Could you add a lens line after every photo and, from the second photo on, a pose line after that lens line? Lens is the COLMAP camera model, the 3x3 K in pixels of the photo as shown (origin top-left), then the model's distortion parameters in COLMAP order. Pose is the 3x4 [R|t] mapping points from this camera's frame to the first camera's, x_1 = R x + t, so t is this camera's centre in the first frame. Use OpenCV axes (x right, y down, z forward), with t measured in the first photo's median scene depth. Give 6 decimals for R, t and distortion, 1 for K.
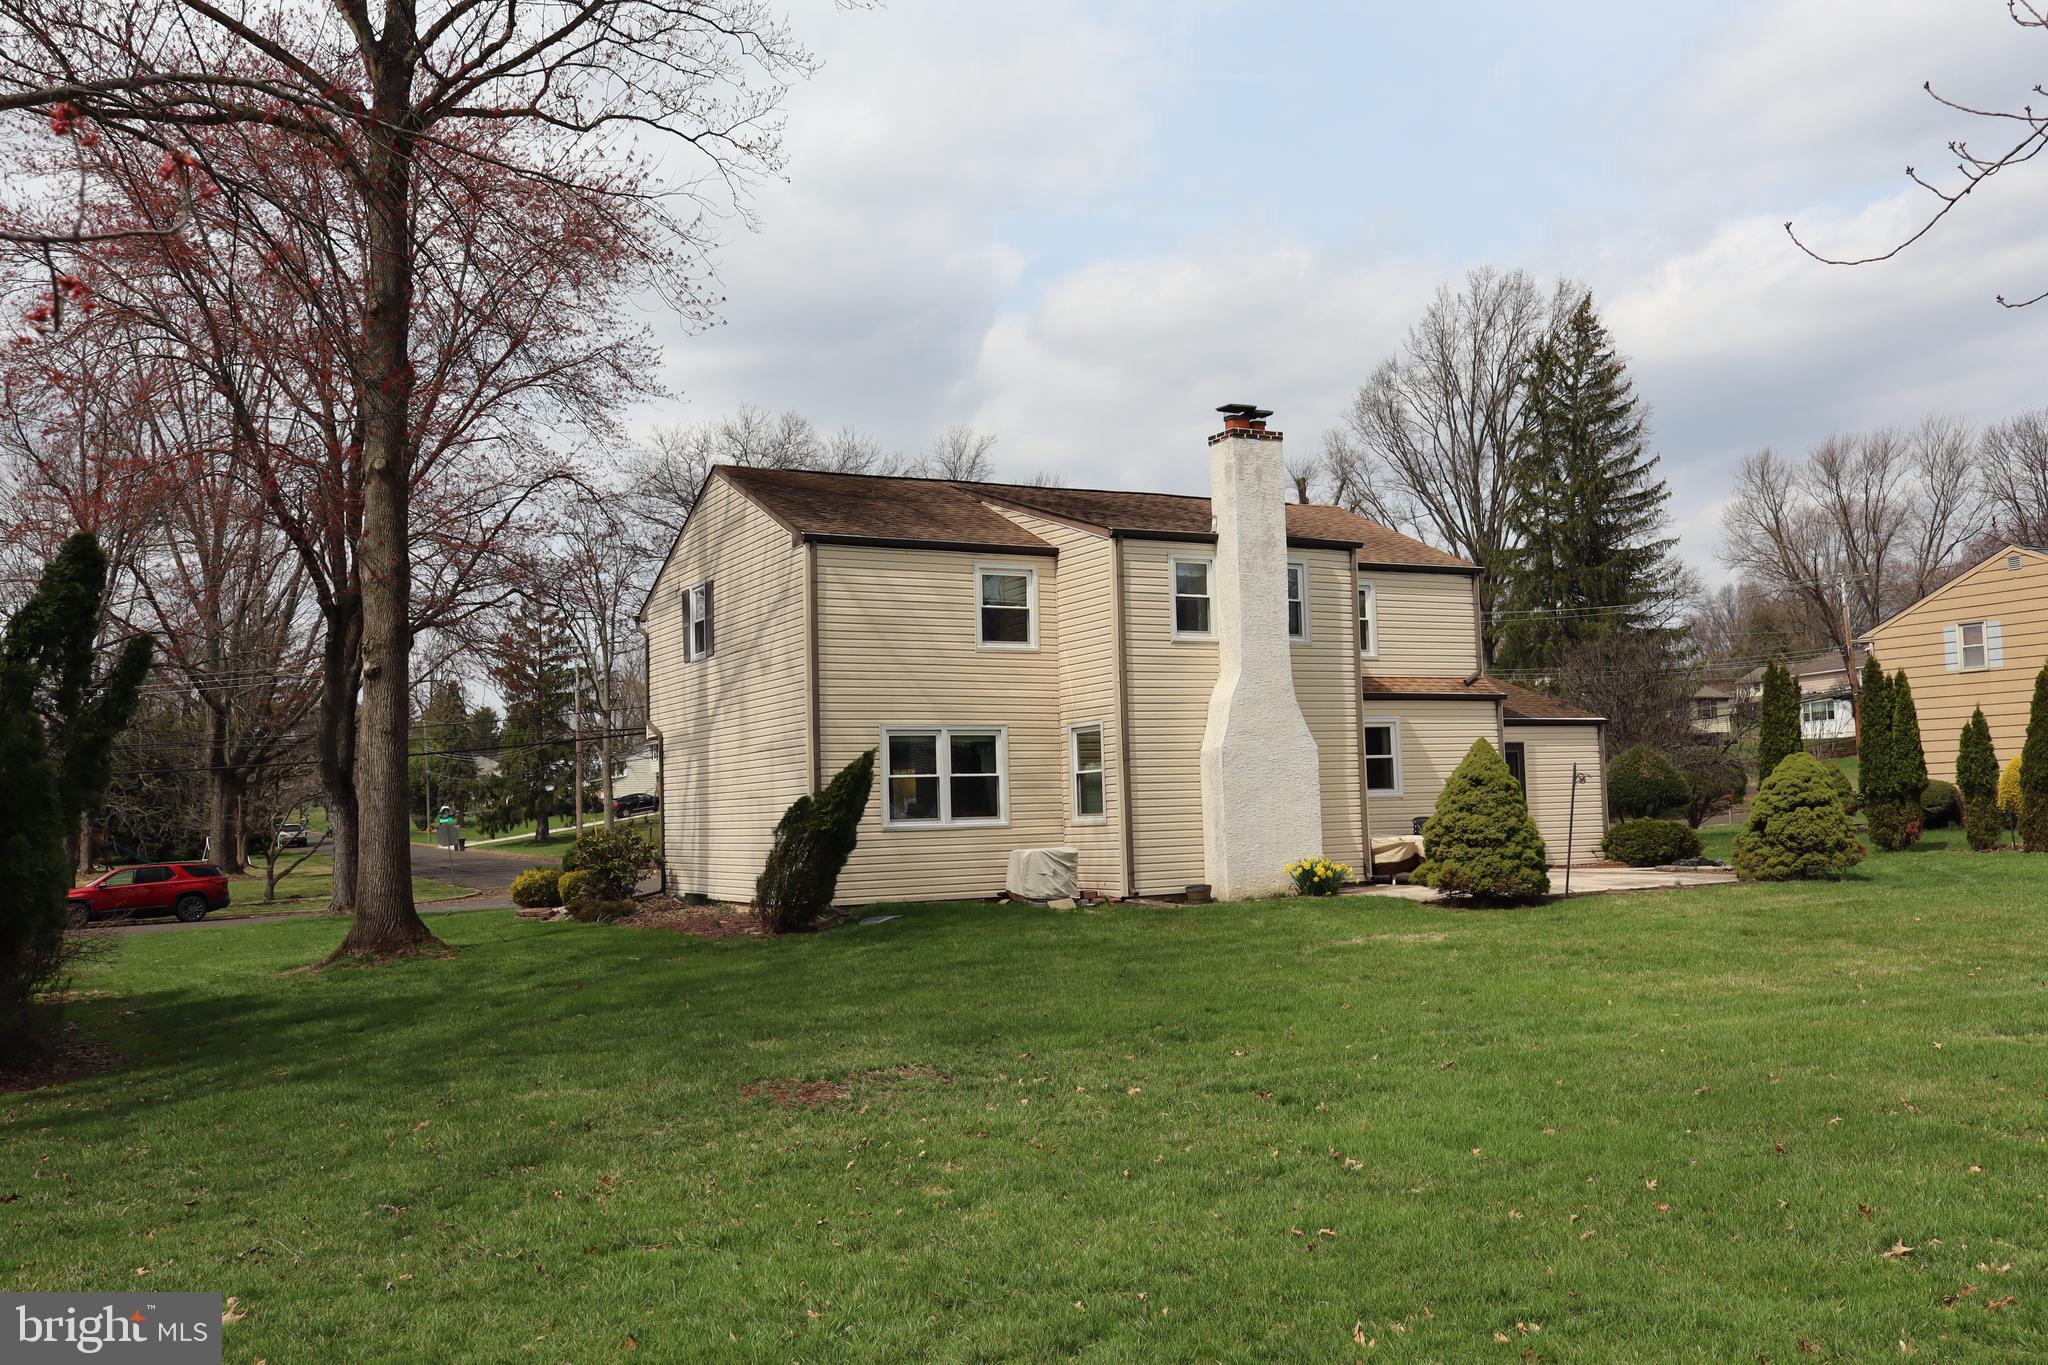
lens RADIAL K [[1780.4, 0, 1024.0], [0, 1780.4, 682.5], [0, 0, 1]] dist [0.005488, 0.013776]
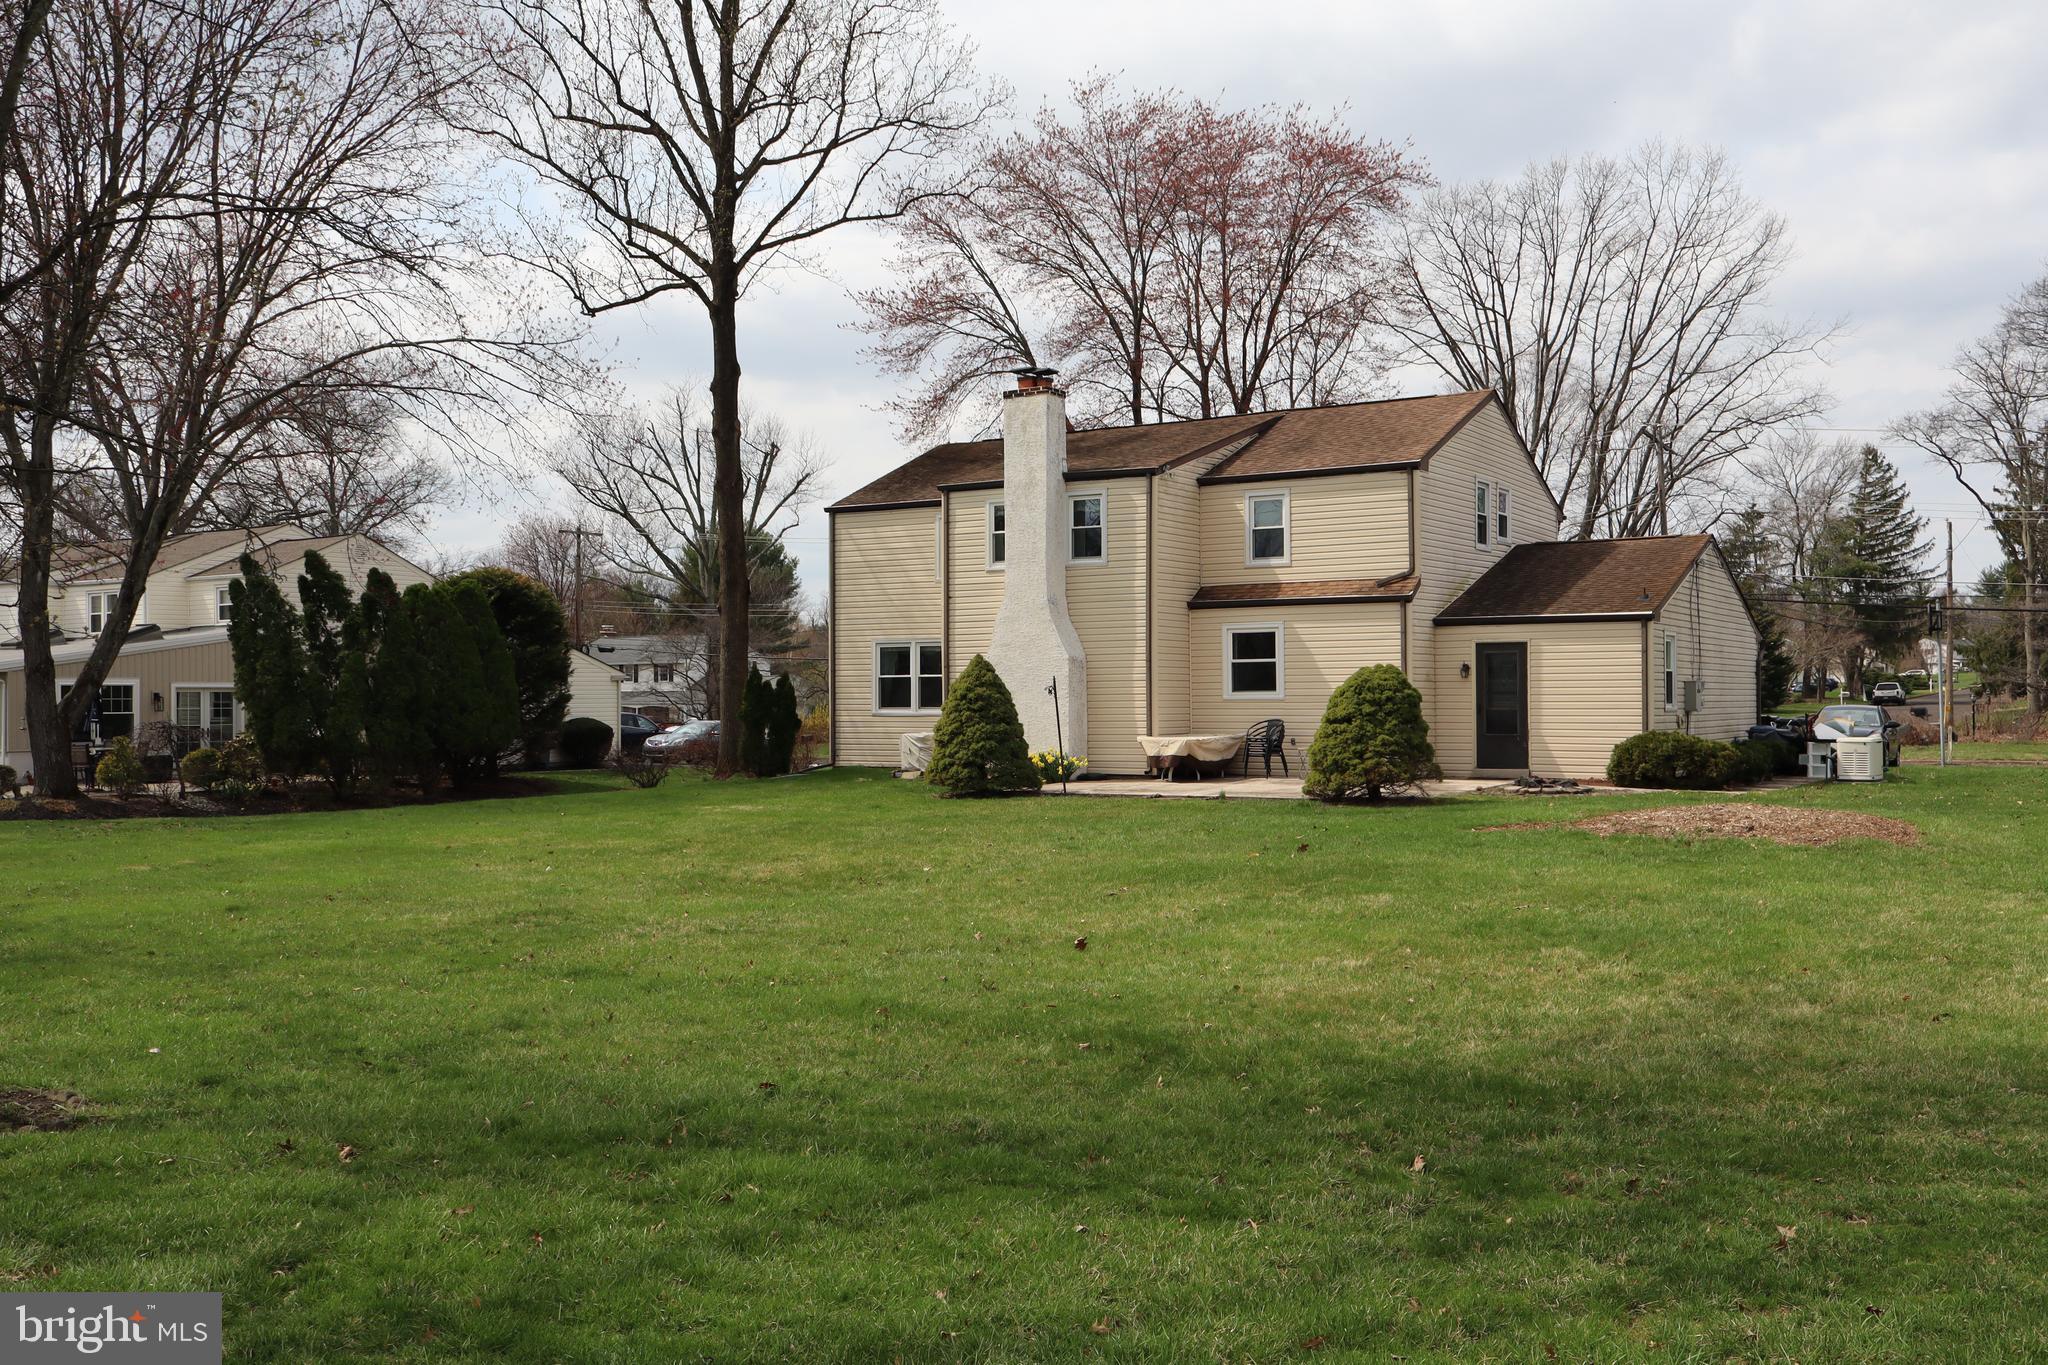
lens RADIAL K [[1780.4, 0, 1024.0], [0, 1780.4, 682.5], [0, 0, 1]] dist [0.005488, 0.013776]
pose [[0.498224, 0.018633, -0.866848, 1.131241], [0.054842, 0.997090, 0.052953, -0.009542], [0.865312, -0.073923, 0.495752, 0.389761]]
